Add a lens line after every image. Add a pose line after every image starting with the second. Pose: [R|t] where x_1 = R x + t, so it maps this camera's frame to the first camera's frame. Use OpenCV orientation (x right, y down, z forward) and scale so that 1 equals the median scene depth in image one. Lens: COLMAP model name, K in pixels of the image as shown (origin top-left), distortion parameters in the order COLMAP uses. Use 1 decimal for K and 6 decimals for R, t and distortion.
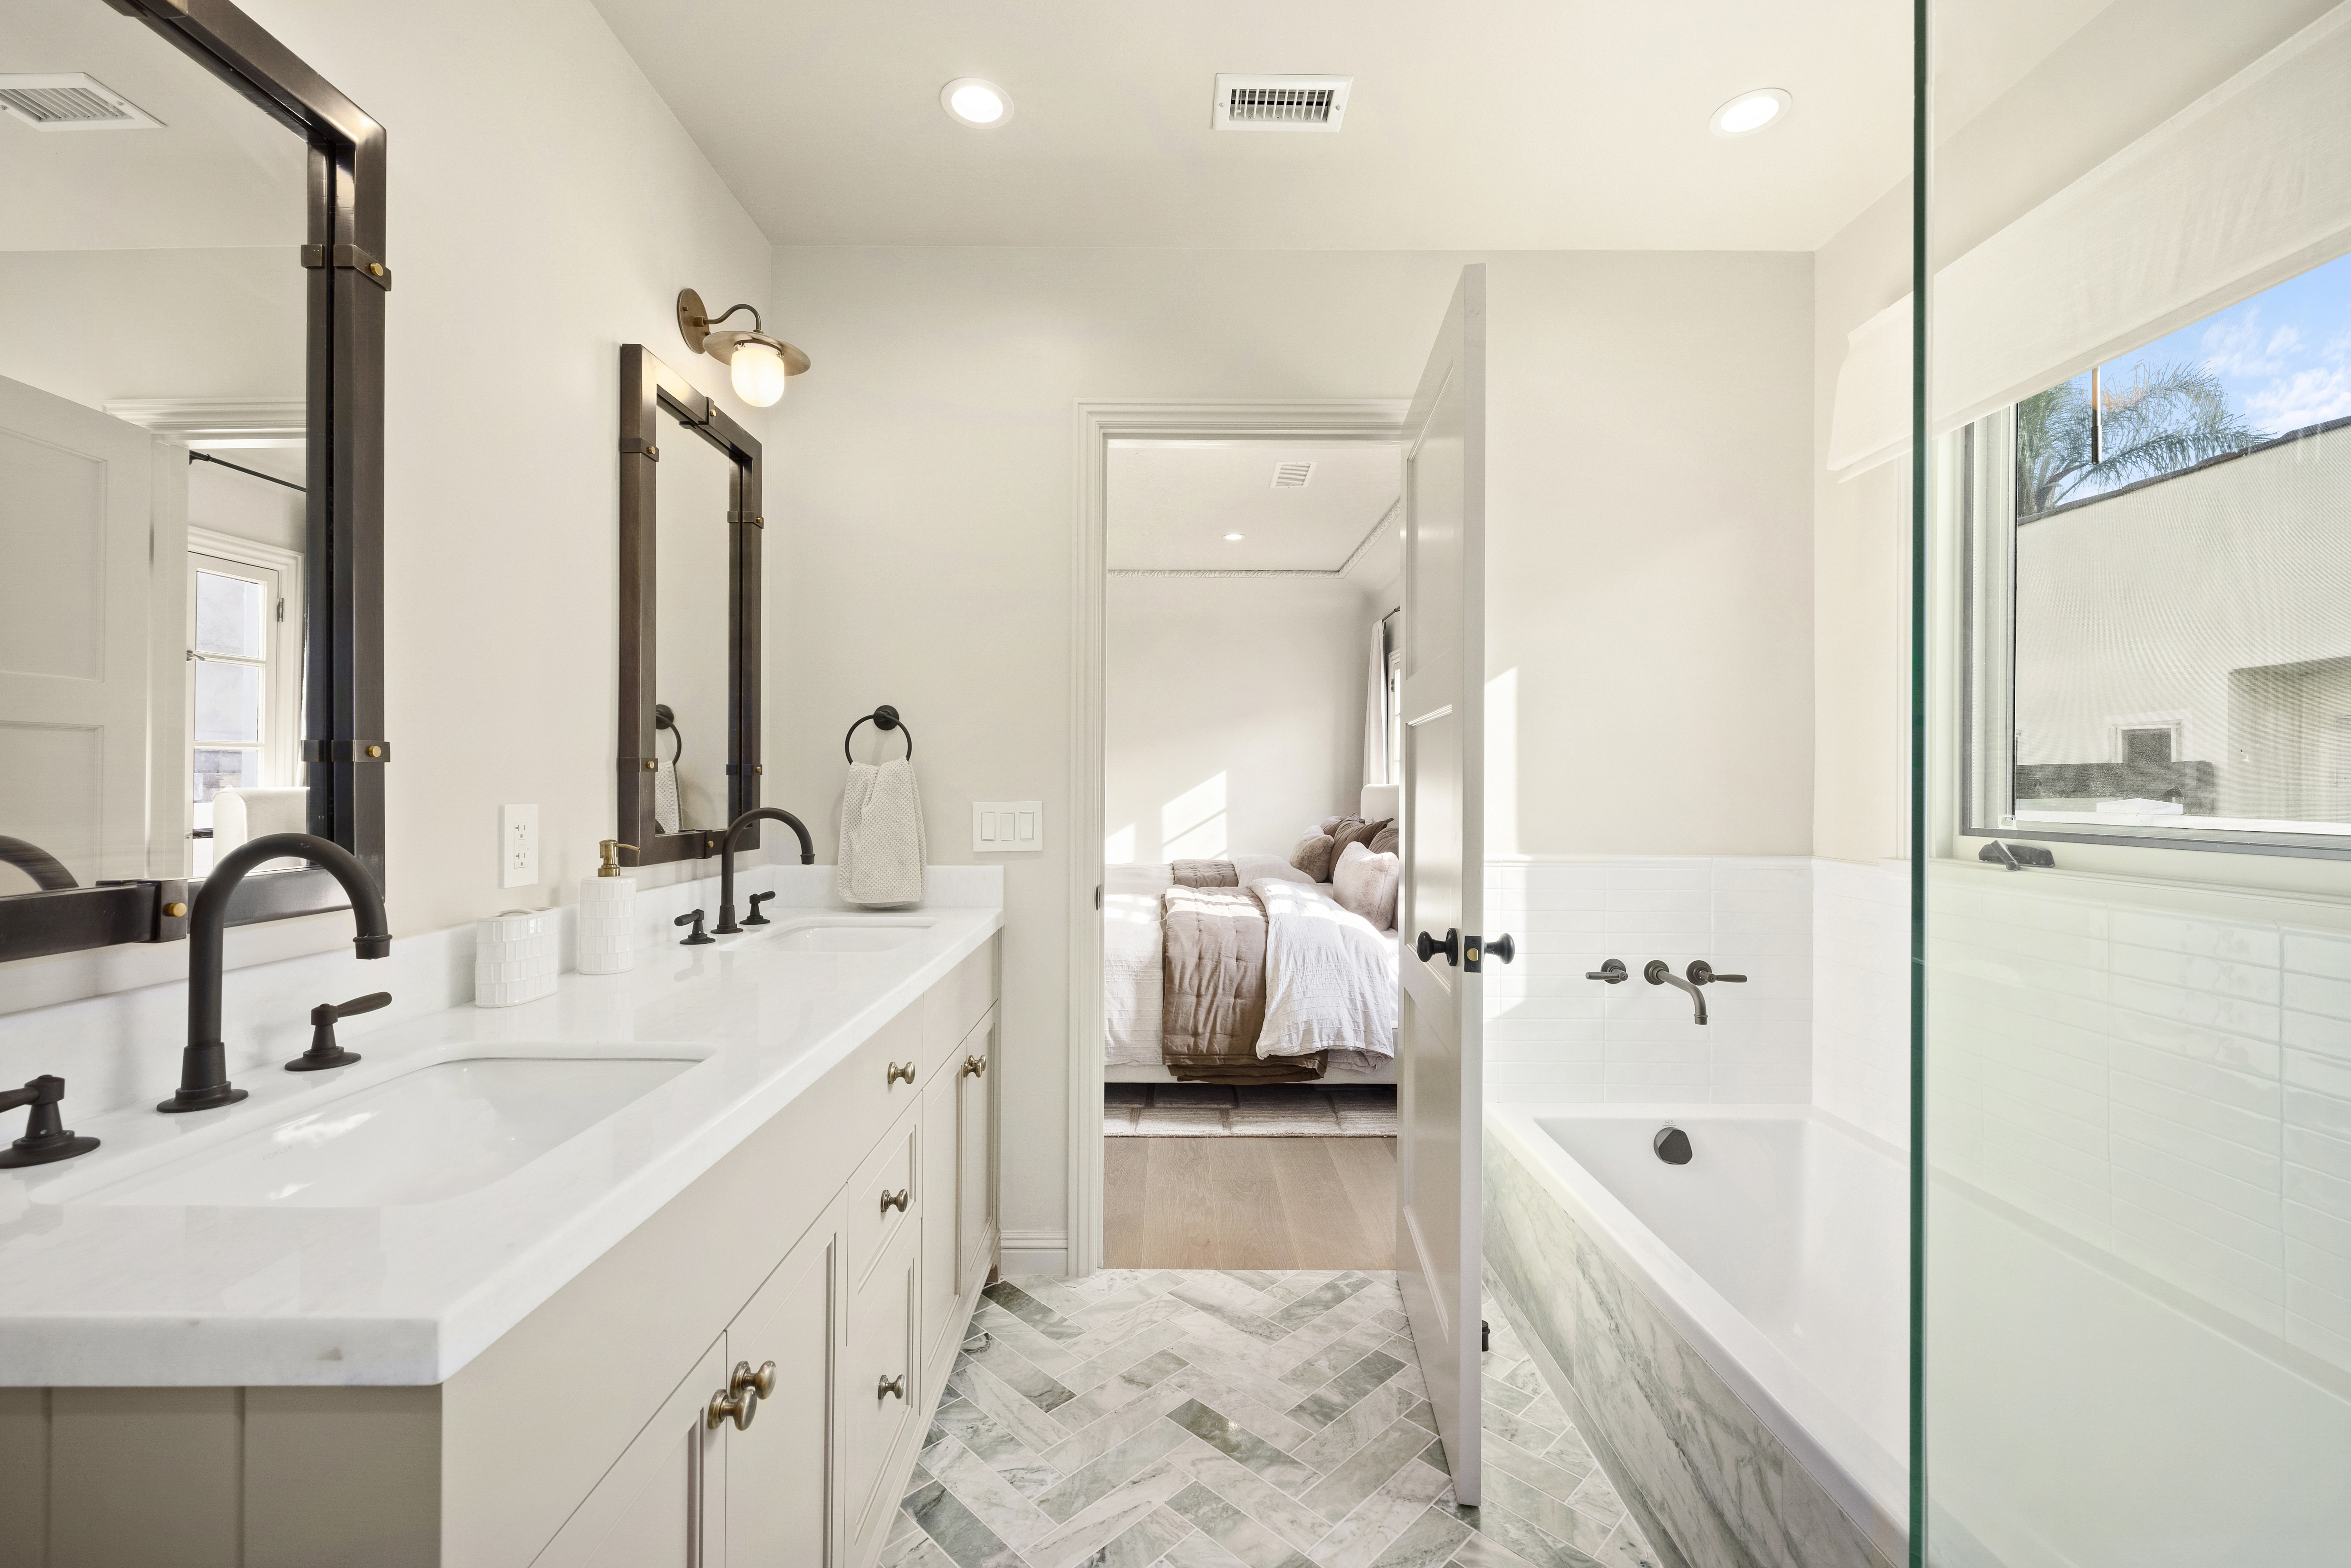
lens RADIAL K [[1001.0, 0, 1178.8], [0, 1001.0, 781.7], [0, 0, 1]] dist [-0.000759, -0.000038]
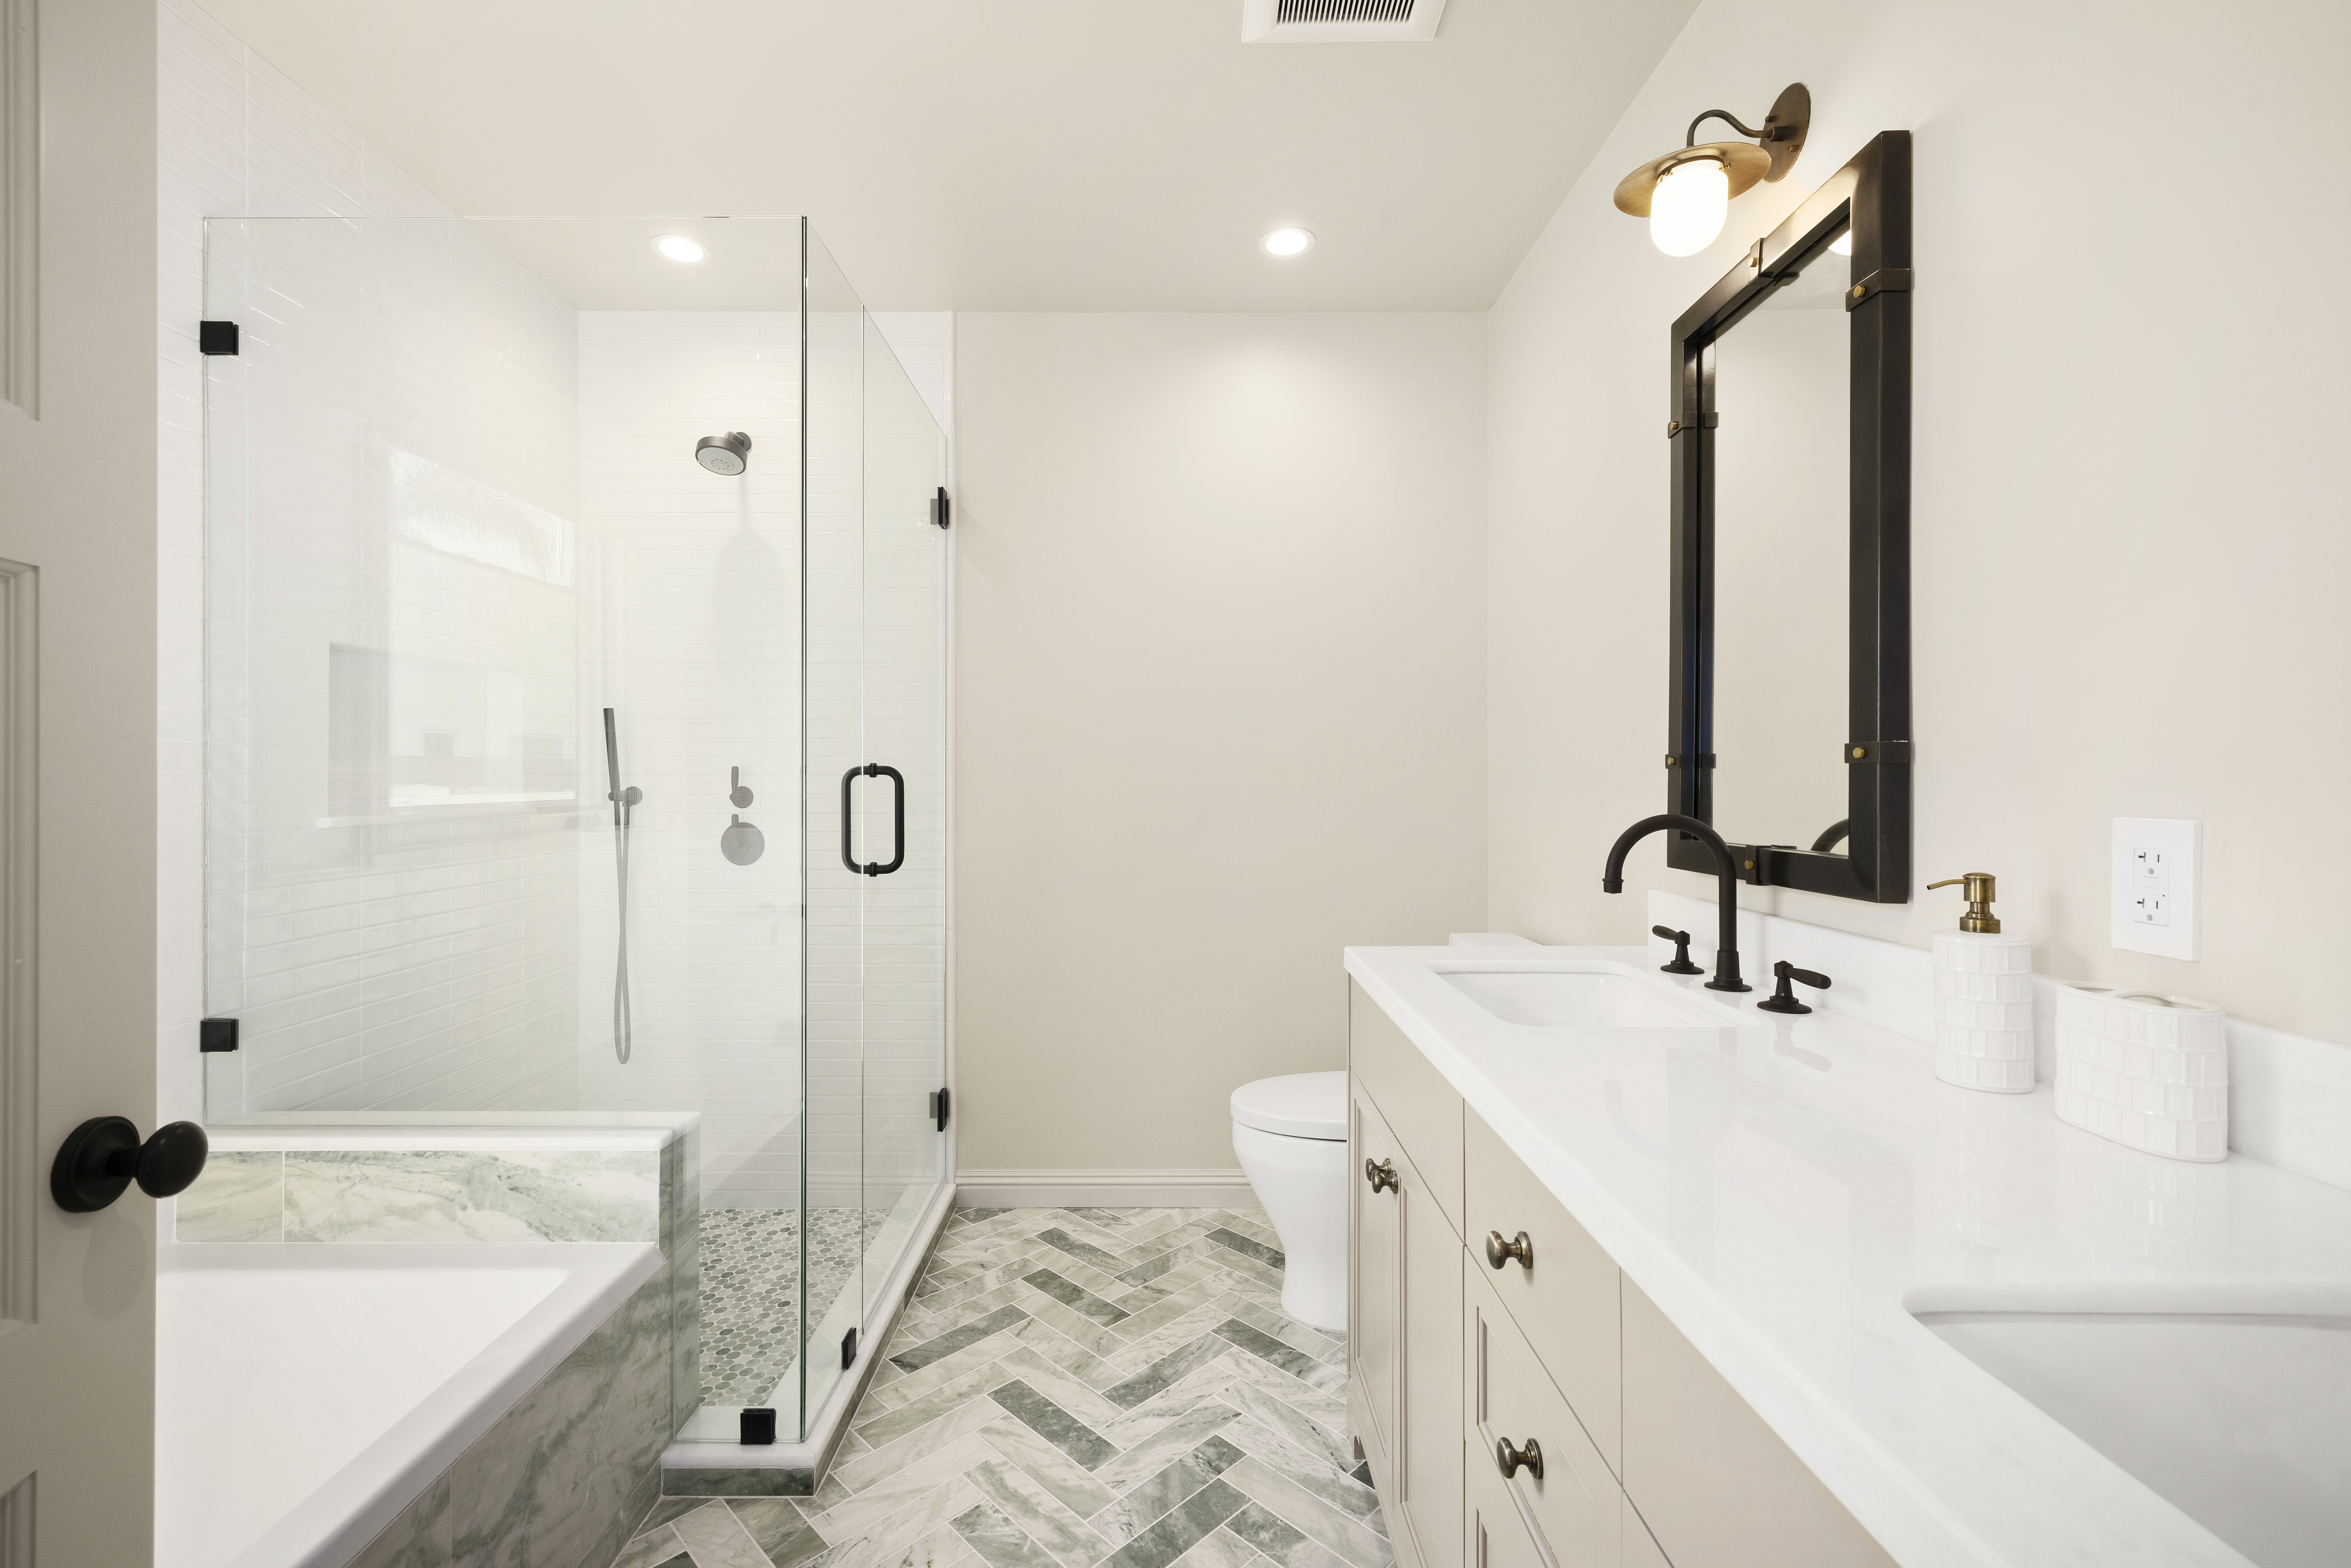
lens RADIAL K [[1001.0, 0, 1168.4], [0, 1001.0, 781.2], [0, 0, 1]] dist [-0.000759, -0.000038]
pose [[-0.999211, -0.010711, -0.038247, -0.018352], [-0.010714, 0.999943, -0.000144, 0.004477], [0.038246, 0.000265, -0.999268, 1.648382]]
